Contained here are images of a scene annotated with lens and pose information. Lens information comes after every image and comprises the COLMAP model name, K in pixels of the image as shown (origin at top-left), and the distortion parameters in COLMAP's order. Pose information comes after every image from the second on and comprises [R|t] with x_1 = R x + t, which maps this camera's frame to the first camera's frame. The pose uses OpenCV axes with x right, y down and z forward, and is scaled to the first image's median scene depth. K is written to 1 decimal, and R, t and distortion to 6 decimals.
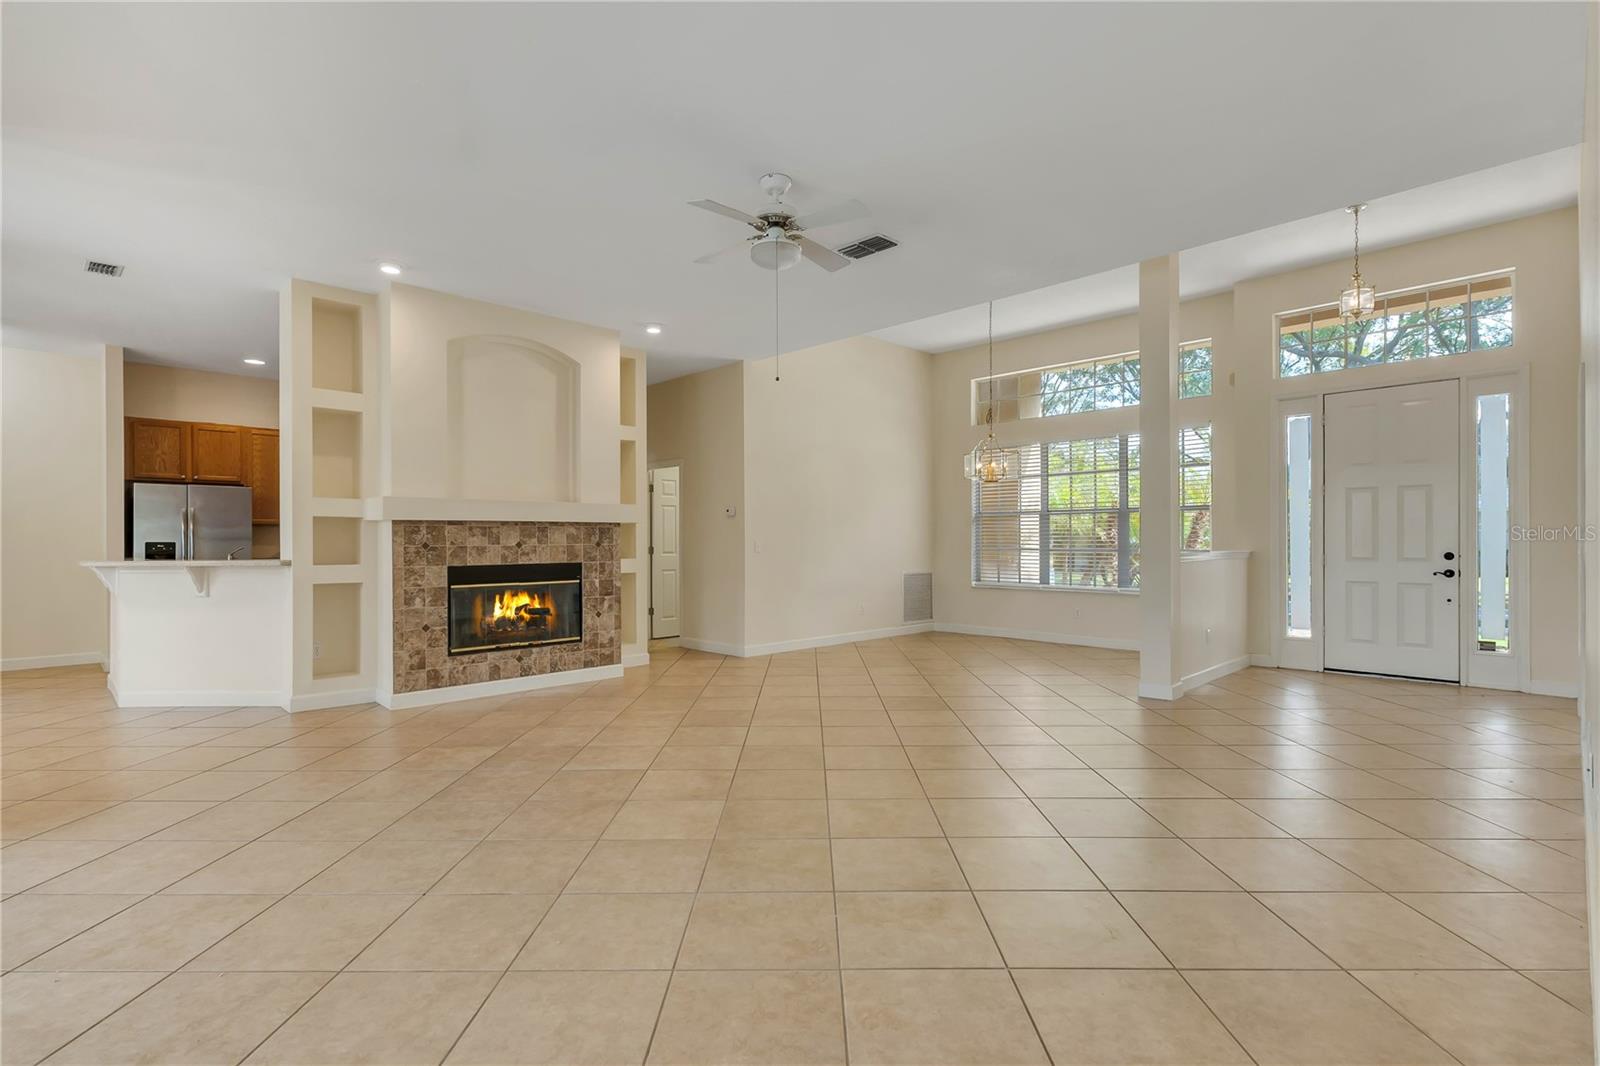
lens RADIAL K [[768.1, 0, 803.3], [0, 768.1, 535.3], [0, 0, 1]] dist [0.000239, -0.000033]
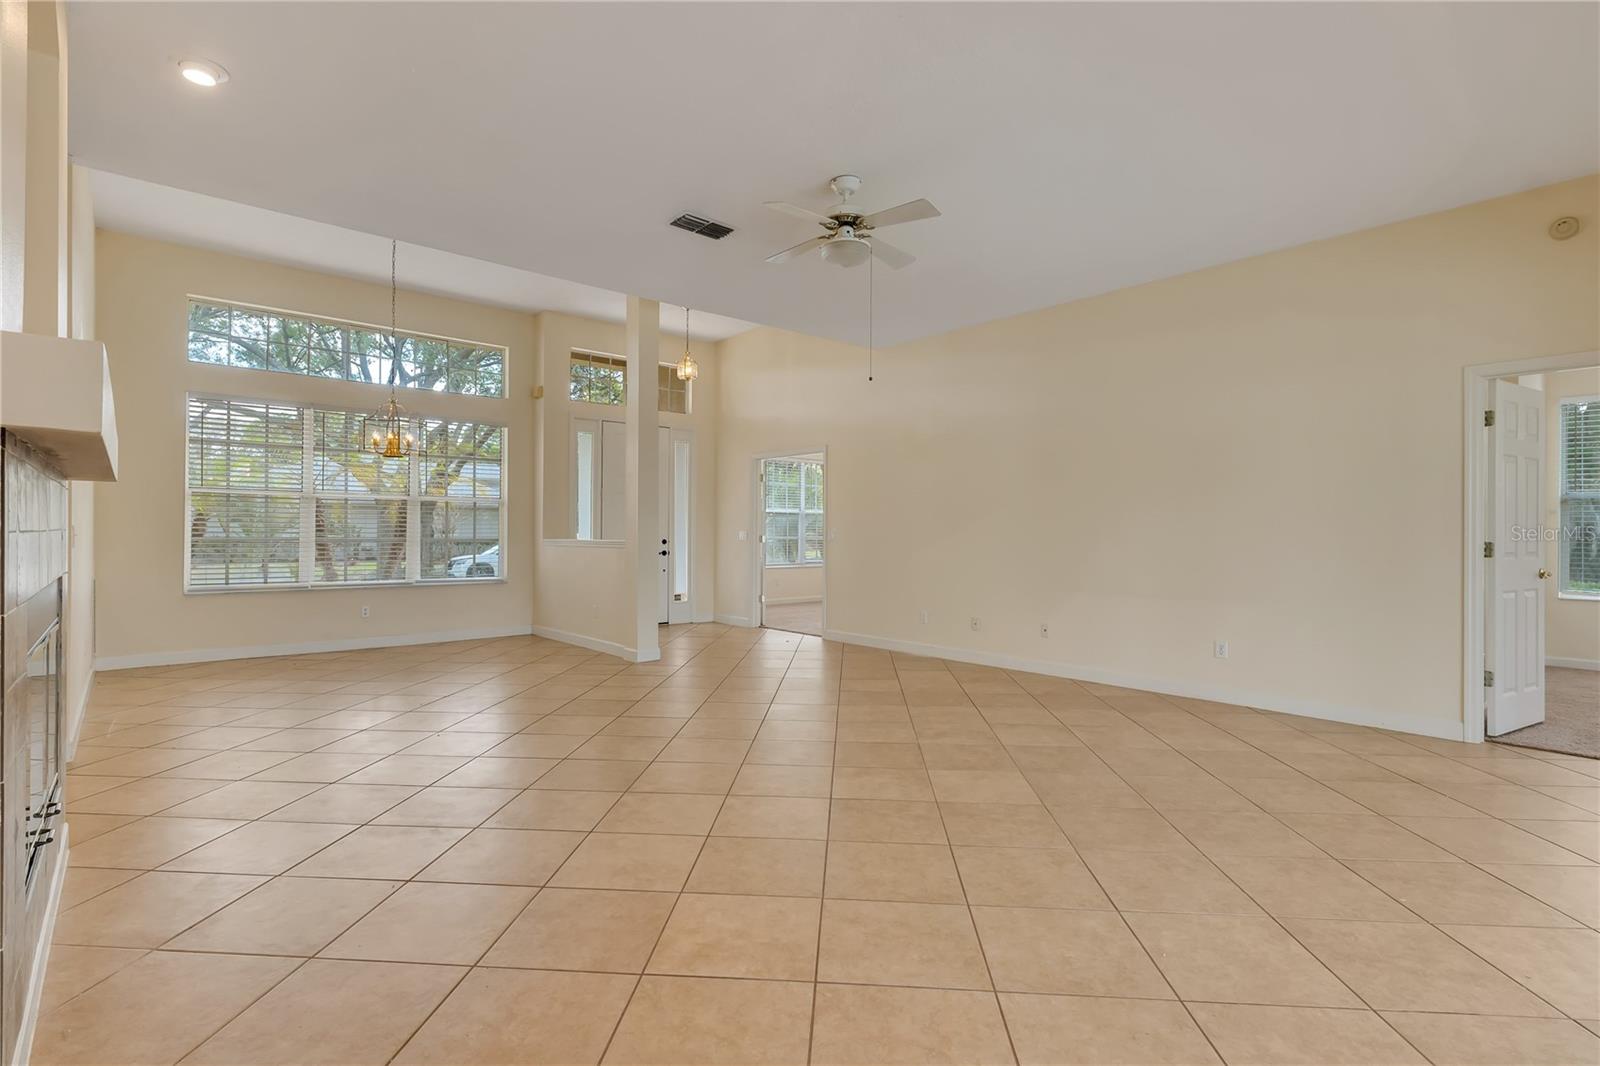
lens RADIAL K [[768.2, 0, 800.5], [0, 768.2, 530.1], [0, 0, 1]] dist [0.001726, 0.000240]
pose [[0.054987, 0.007235, 0.998461, -1.092022], [-0.016149, 0.999849, -0.006355, 0.015015], [-0.998356, -0.015775, 0.055096, 1.023602]]
